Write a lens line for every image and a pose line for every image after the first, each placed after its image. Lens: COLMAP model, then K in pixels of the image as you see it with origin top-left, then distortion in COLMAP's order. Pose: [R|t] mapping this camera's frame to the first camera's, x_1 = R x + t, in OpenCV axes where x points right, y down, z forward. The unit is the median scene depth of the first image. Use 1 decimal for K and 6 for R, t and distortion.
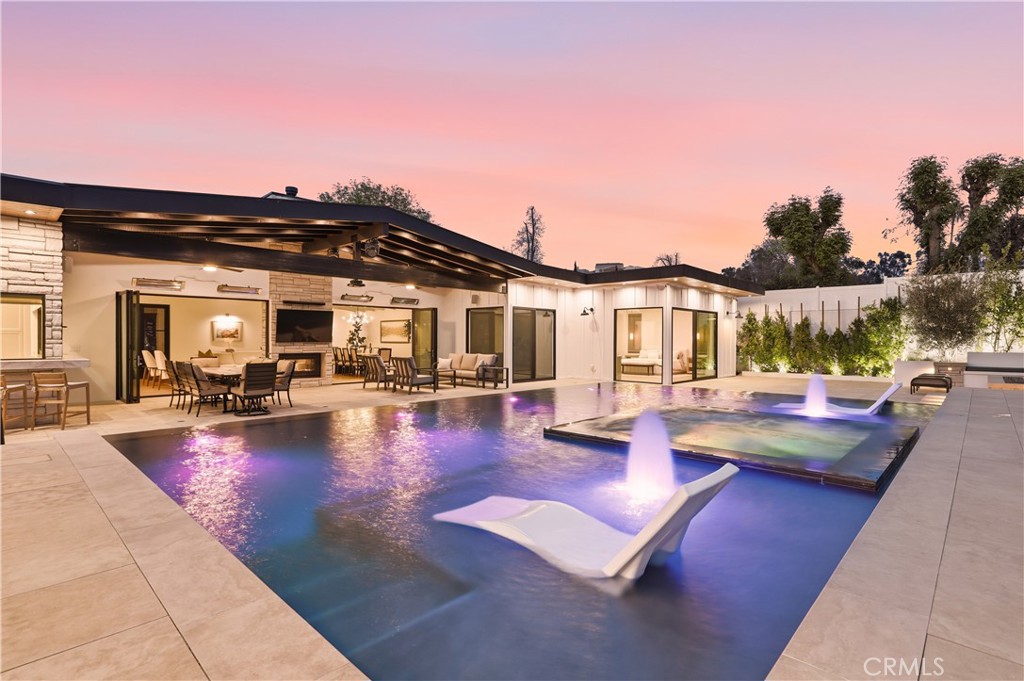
lens RADIAL K [[492.2, 0, 515.6], [0, 492.2, 343.5], [0, 0, 1]] dist [-0.003379, -0.000604]
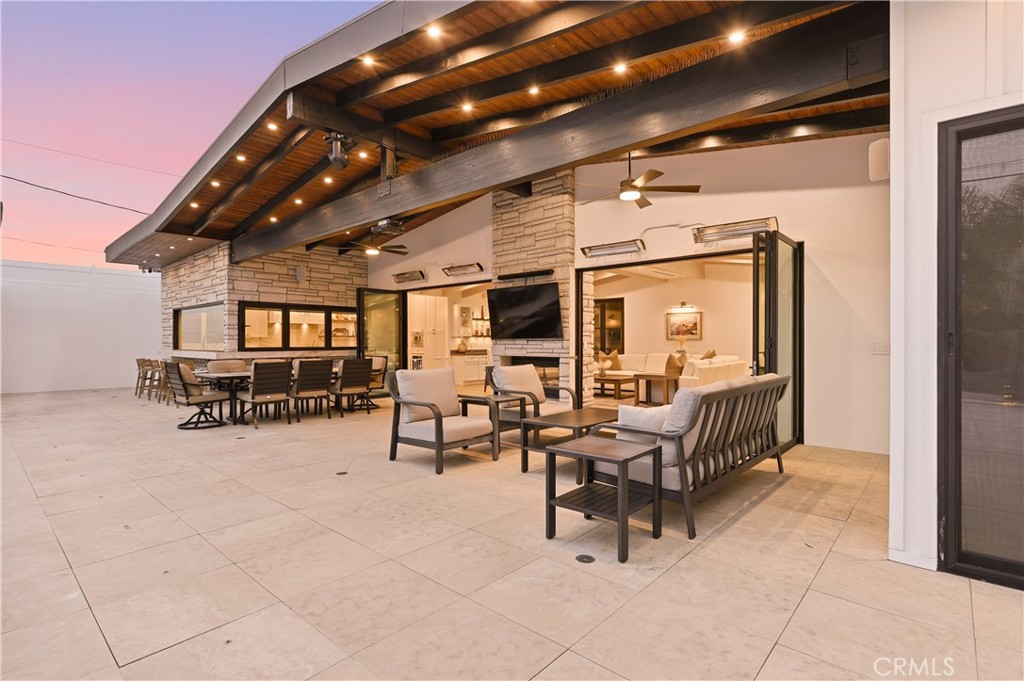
lens RADIAL K [[492.2, 0, 515.6], [0, 492.2, 343.5], [0, 0, 1]] dist [-0.003379, -0.000604]
pose [[0.025783, 0.000434, -0.999667, 0.161994], [-0.006227, 0.999981, 0.000273, 0.002881], [0.999648, 0.006218, 0.025785, 0.849932]]
